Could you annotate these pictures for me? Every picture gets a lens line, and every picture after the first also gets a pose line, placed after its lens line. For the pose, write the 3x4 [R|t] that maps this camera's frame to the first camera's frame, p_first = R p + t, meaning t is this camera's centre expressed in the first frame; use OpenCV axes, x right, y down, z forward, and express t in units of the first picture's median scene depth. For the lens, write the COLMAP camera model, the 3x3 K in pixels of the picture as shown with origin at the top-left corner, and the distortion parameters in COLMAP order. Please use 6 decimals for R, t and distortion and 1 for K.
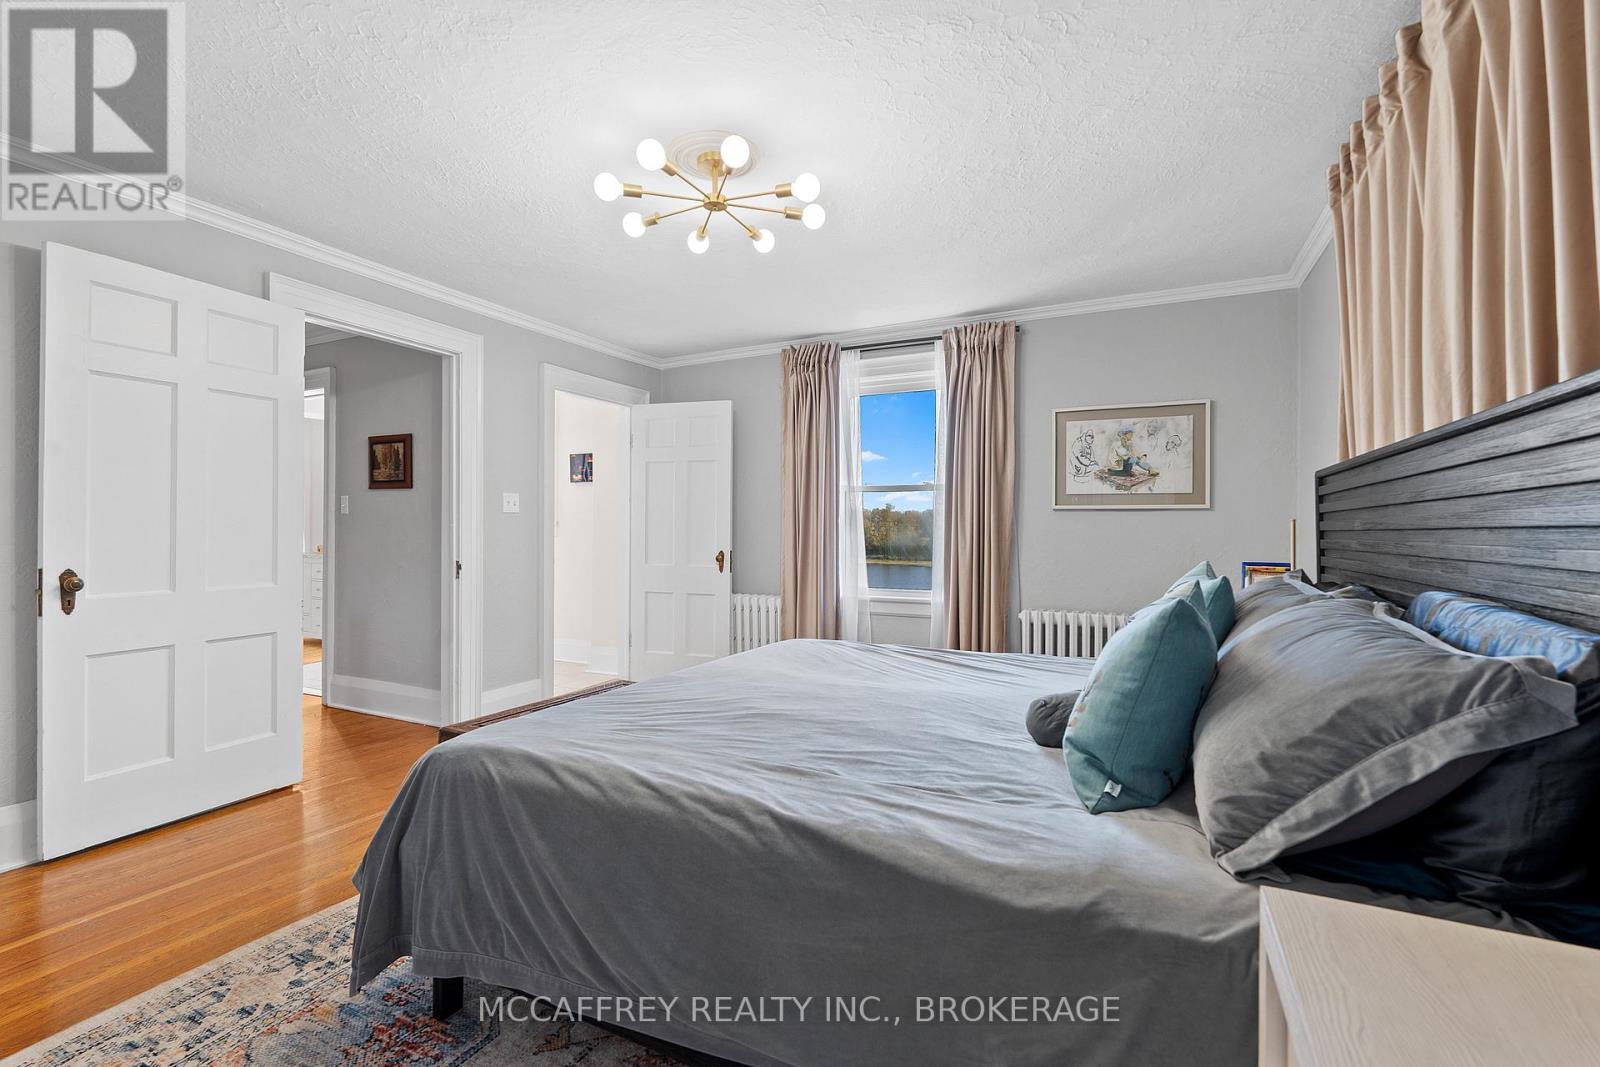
lens RADIAL K [[720.9, 0, 800.0], [0, 720.9, 533.5], [0, 0, 1]] dist [-0.001020, -0.000033]
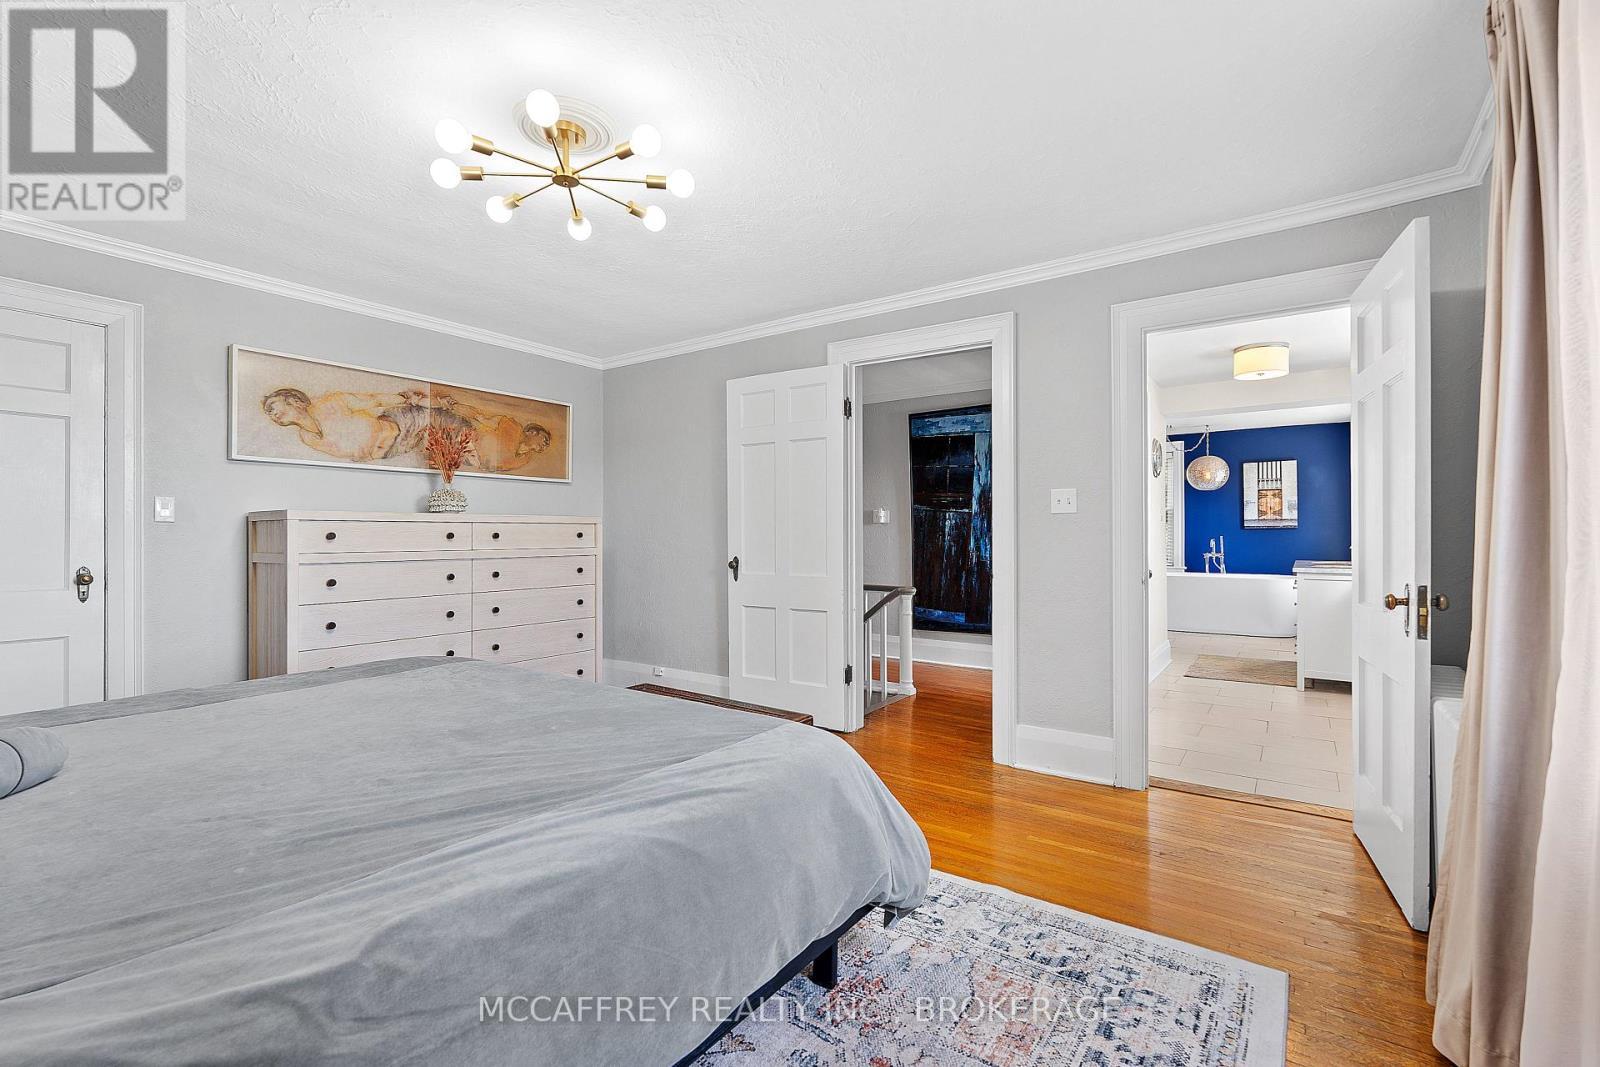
lens RADIAL K [[710.3, 0, 798.4], [0, 710.3, 528.2], [0, 0, 1]] dist [-0.003556, -0.000071]
pose [[-0.162799, -0.009294, -0.986615, 0.438235], [-0.004916, 0.999951, -0.008609, -0.003687], [0.986647, 0.003449, -0.162837, 0.874018]]
